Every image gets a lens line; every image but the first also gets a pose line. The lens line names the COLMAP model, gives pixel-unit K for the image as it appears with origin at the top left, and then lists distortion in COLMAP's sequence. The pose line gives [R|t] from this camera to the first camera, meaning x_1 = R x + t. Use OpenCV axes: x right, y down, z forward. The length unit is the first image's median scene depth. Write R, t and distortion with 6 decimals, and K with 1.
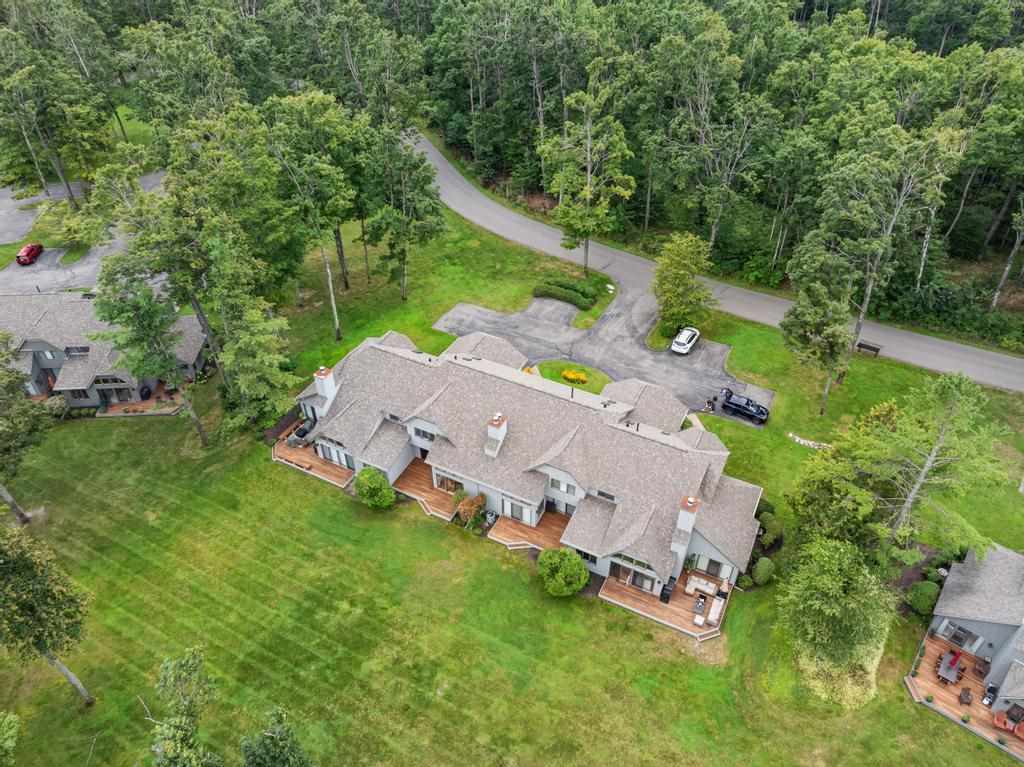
lens RADIAL K [[725.0, 0, 514.5], [0, 725.0, 376.0], [0, 0, 1]] dist [-0.031797, -0.001142]
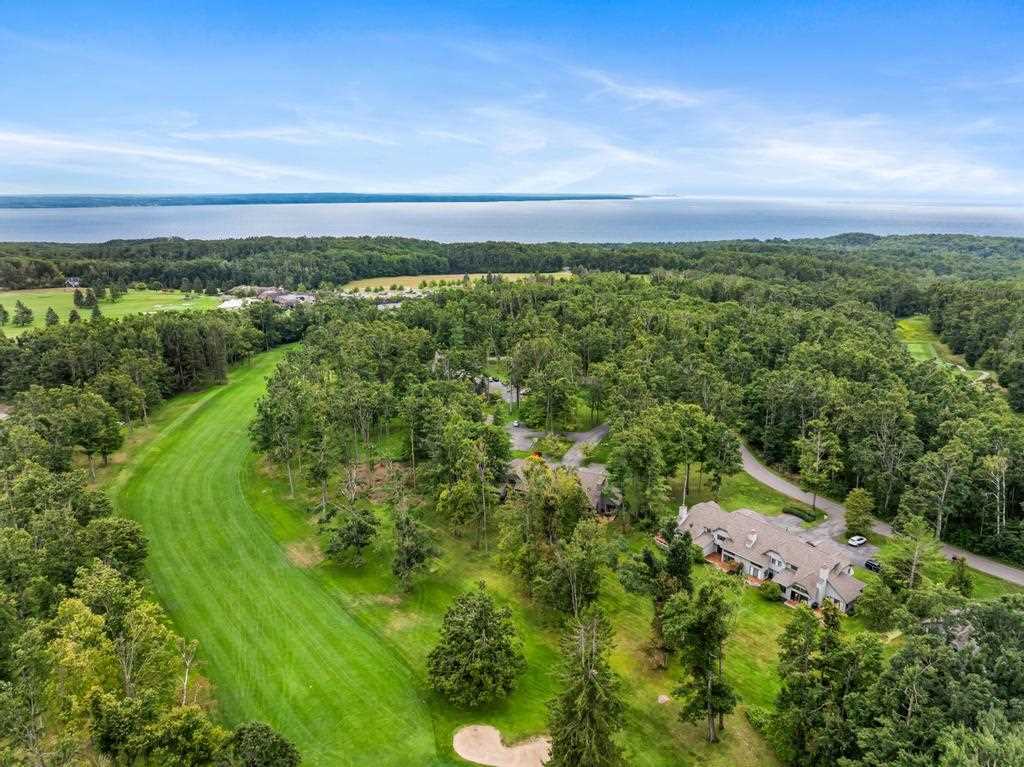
lens RADIAL K [[725.0, 0, 511.5], [0, 725.0, 368.5], [0, 0, 1]] dist [-0.031797, -0.001142]
pose [[0.906307, 0.106883, -0.408882, 0.132605], [-0.270503, 0.890055, -0.366920, 0.518666], [0.324710, 0.443146, 0.835575, -1.190708]]
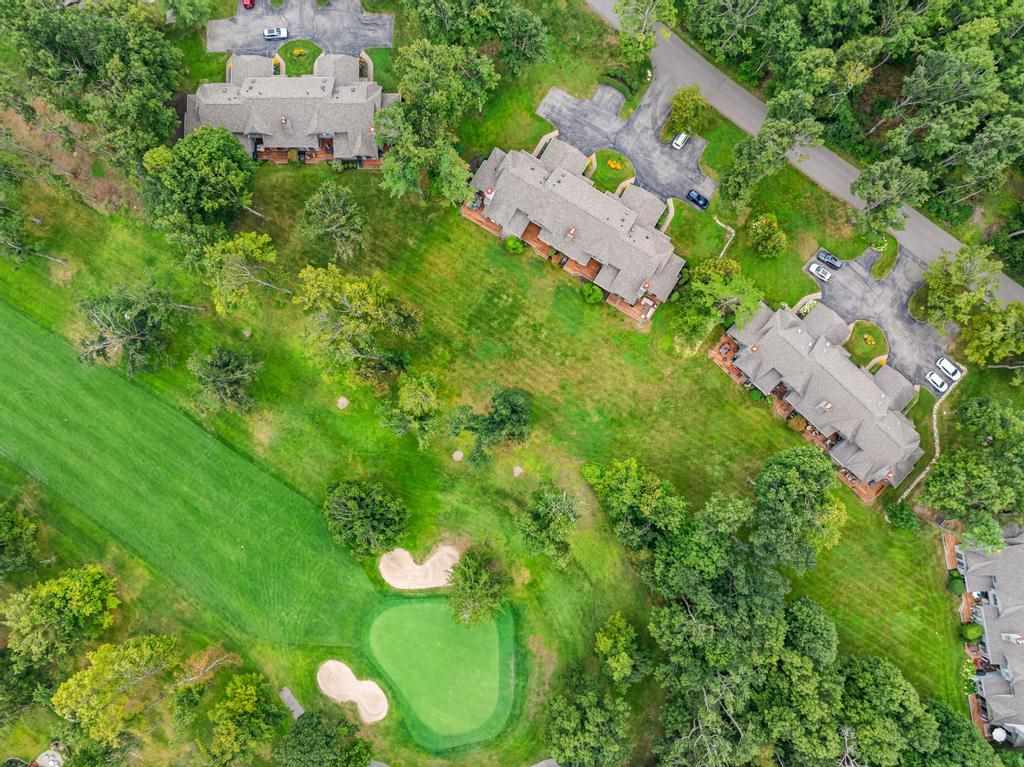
lens RADIAL K [[725.0, 0, 512.5], [0, 725.0, 383.1], [0, 0, 1]] dist [-0.031797, -0.001142]
pose [[0.997288, 0.070187, -0.022144, -0.091128], [-0.029804, 0.660252, 0.750453, -0.958062], [0.067292, -0.747757, 0.660553, -0.619570]]
